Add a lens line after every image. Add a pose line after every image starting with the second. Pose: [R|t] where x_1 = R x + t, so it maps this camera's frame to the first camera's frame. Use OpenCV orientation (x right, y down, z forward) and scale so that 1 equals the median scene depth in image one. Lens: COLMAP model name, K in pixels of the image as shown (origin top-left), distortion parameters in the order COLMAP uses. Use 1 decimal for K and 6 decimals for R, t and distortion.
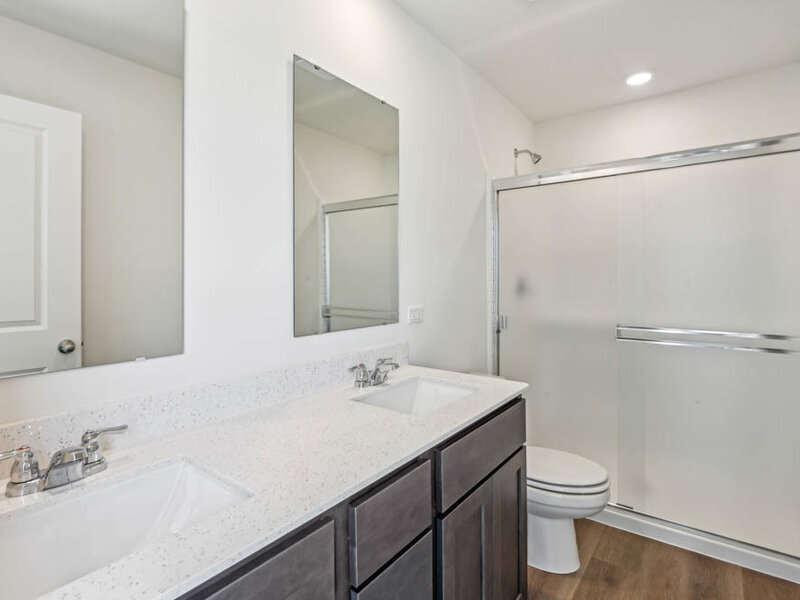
lens RADIAL K [[404.9, 0, 398.5], [0, 404.9, 277.1], [0, 0, 1]] dist [-0.003147, -0.000584]
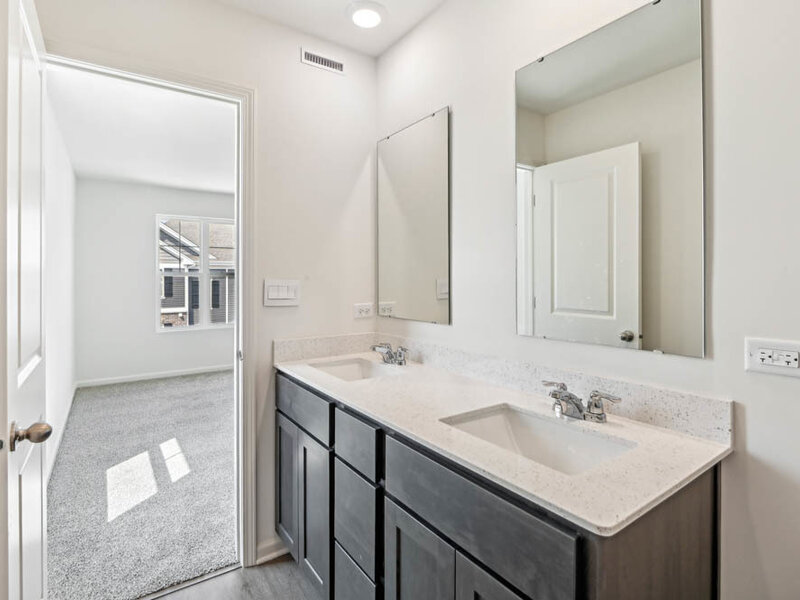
lens RADIAL K [[421.9, 0, 398.6], [0, 421.9, 279.3], [0, 0, 1]] dist [-0.002781, -0.000486]
pose [[-0.280064, -0.002140, -0.959979, 0.649256], [-0.001222, 0.999997, -0.001873, 0.004135], [0.959981, 0.000649, -0.280066, 0.729099]]
